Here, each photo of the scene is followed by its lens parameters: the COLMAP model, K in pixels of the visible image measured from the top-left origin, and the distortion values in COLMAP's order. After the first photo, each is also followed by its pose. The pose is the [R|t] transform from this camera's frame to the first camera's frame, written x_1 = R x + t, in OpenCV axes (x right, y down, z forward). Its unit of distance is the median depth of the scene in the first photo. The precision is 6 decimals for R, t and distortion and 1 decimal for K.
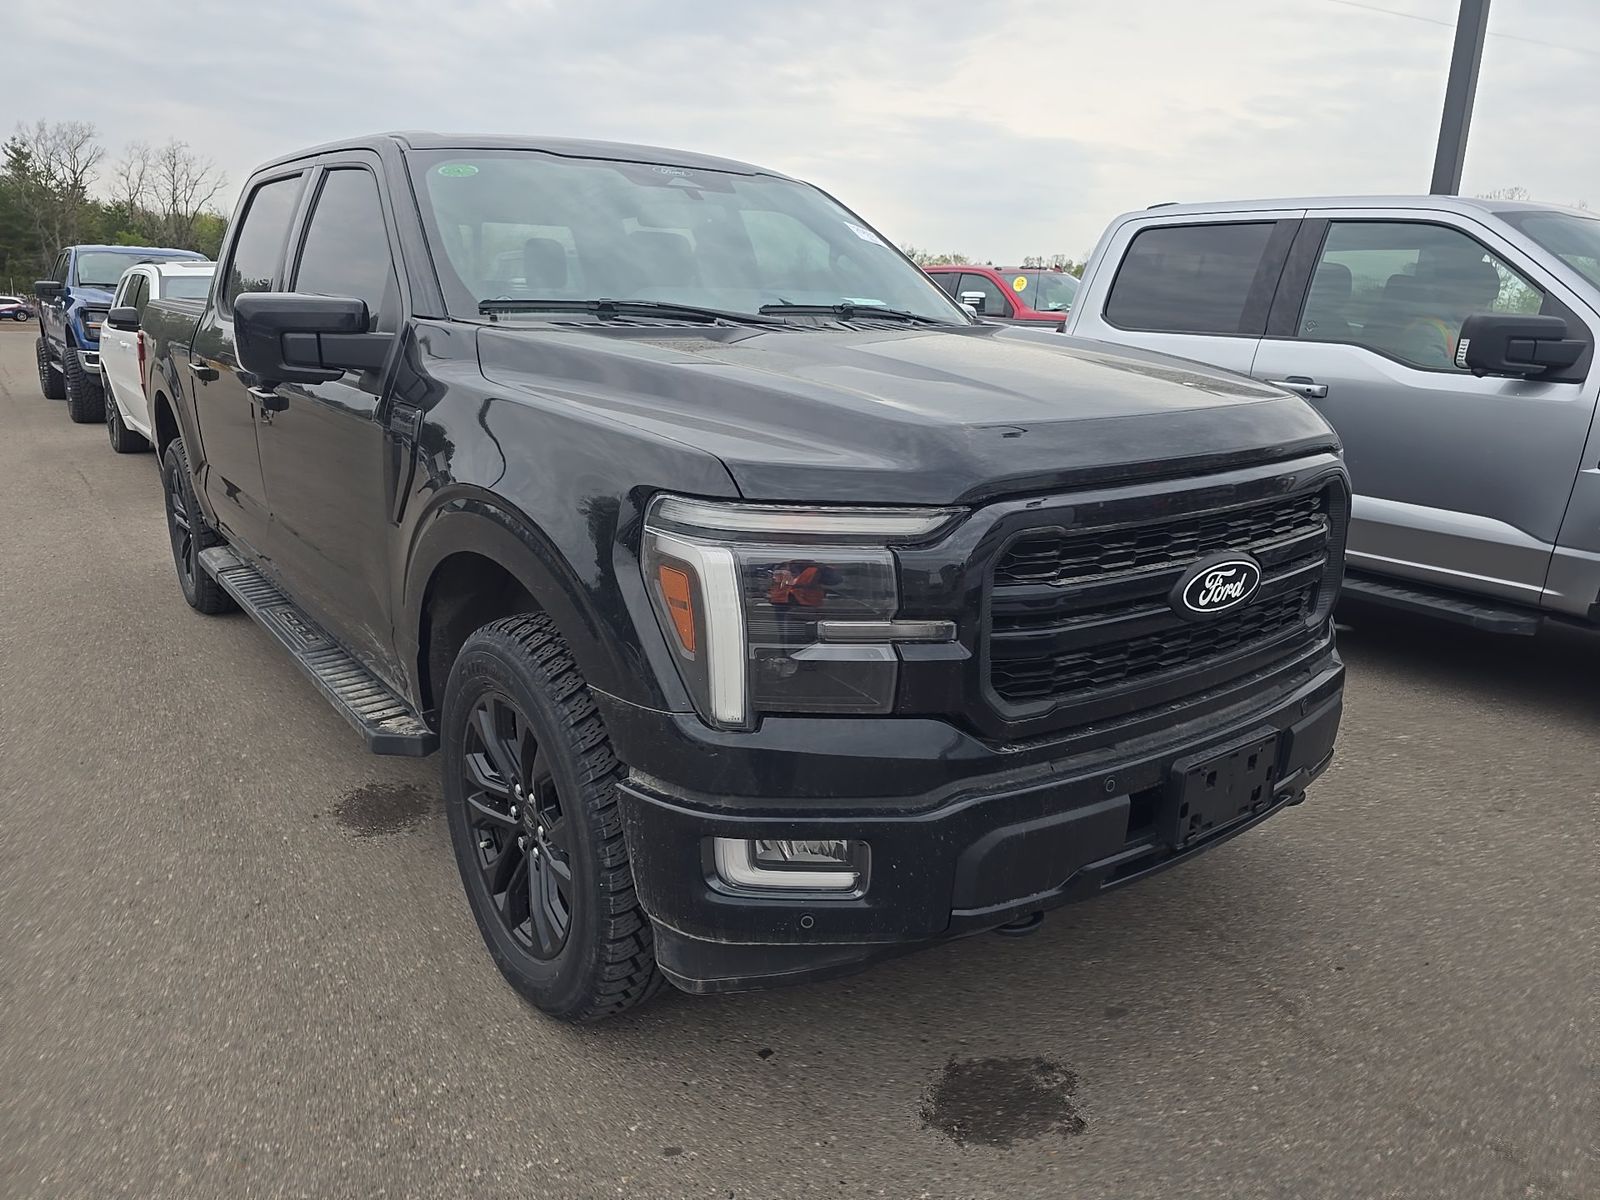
lens RADIAL K [[1057.5, 0, 793.1], [0, 1057.5, 582.7], [0, 0, 1]] dist [0.047579, -0.037396]
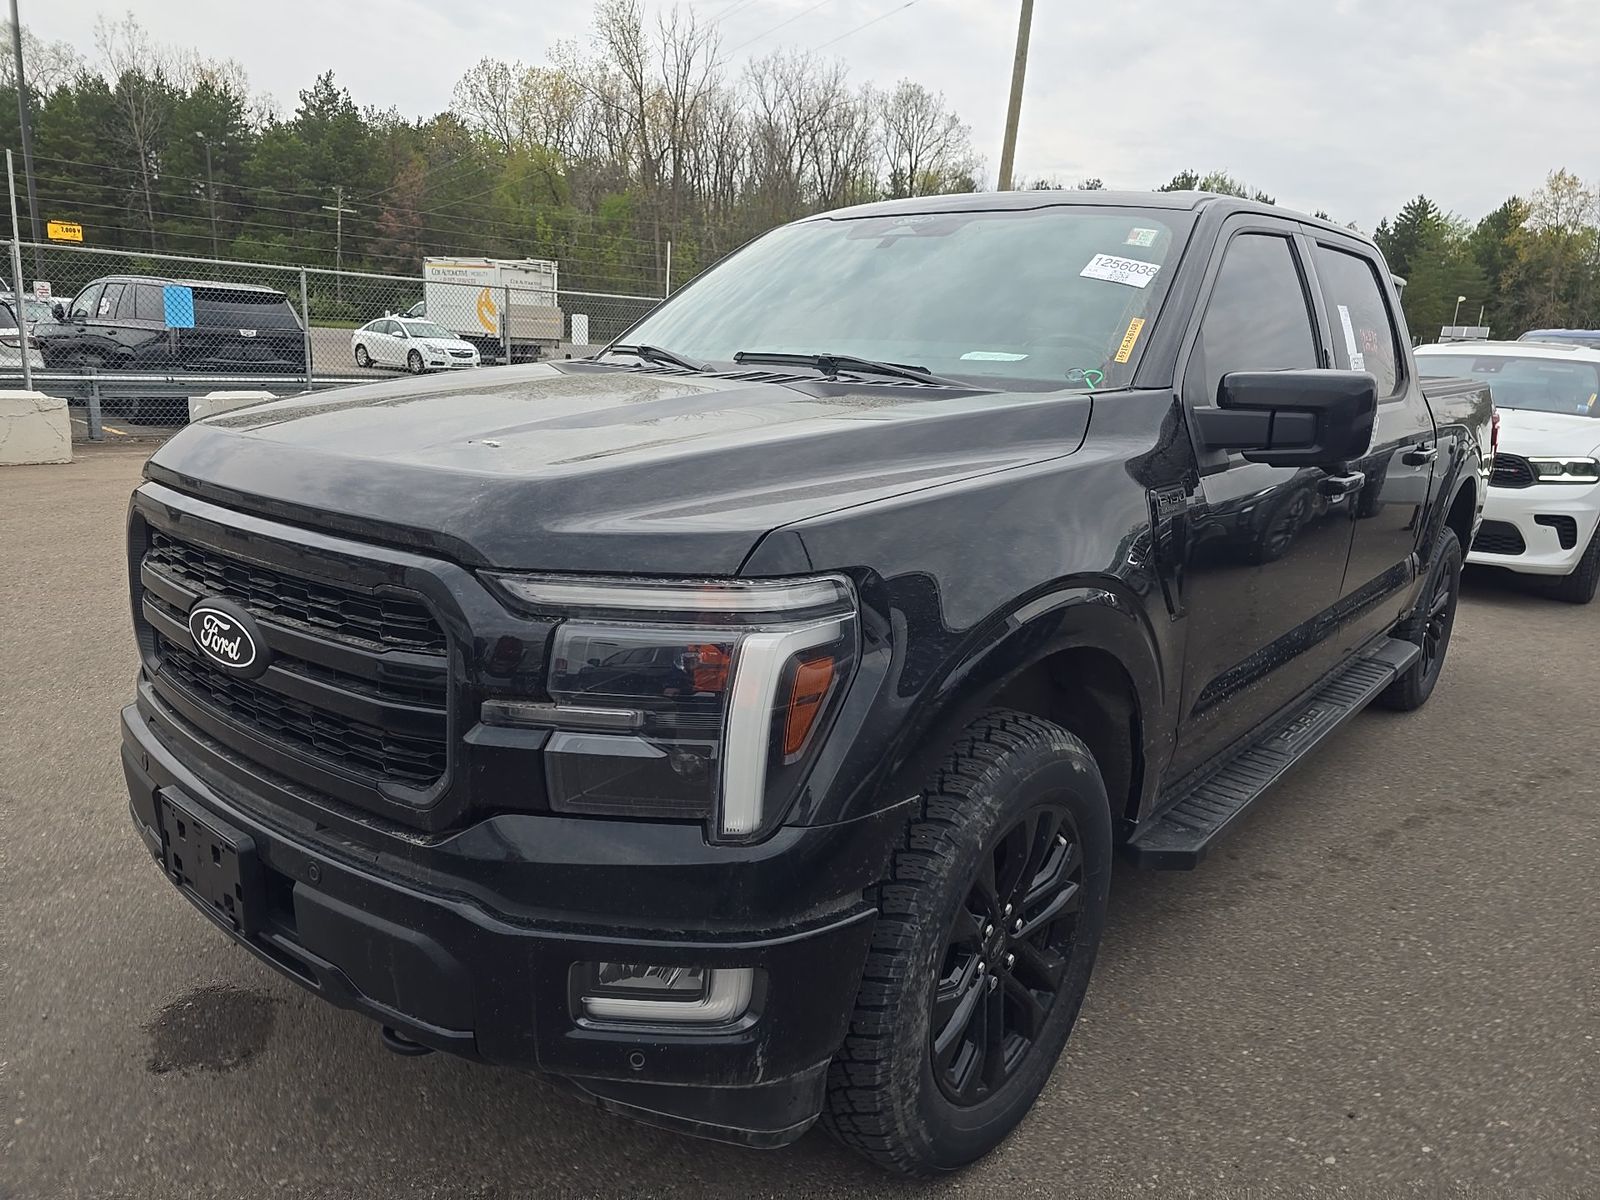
lens RADIAL K [[1057.5, 0, 793.5], [0, 1057.5, 614.4], [0, 0, 1]] dist [0.047579, -0.037396]
pose [[0.267712, 0.240832, -0.932915, 1.380345], [-0.294597, 0.942347, 0.158729, -0.301689], [0.917357, 0.232340, 0.323226, 1.164121]]
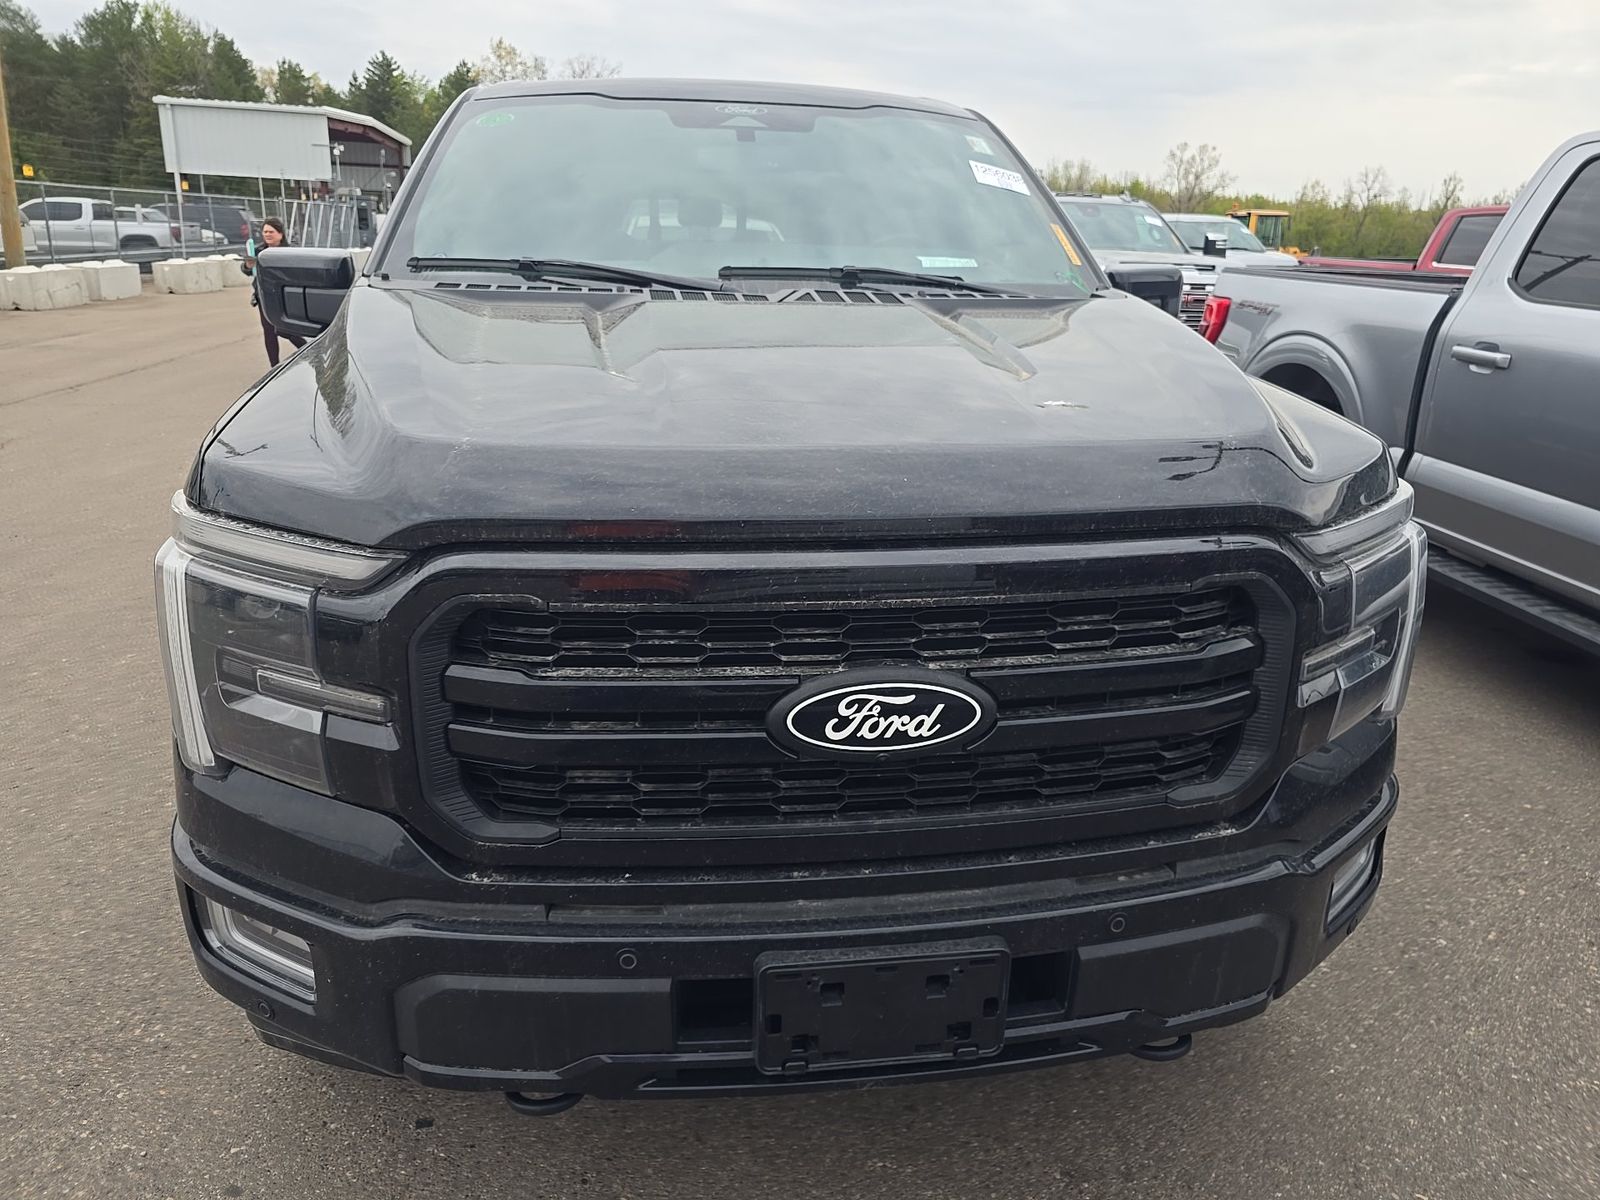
lens RADIAL K [[1057.5, 0, 796.4], [0, 1057.5, 609.0], [0, 0, 1]] dist [0.047579, -0.037396]
pose [[0.882877, 0.159480, -0.441694, 0.644679], [-0.132391, 0.986945, 0.091721, -0.117766], [0.450556, -0.022502, 0.892465, 0.397673]]
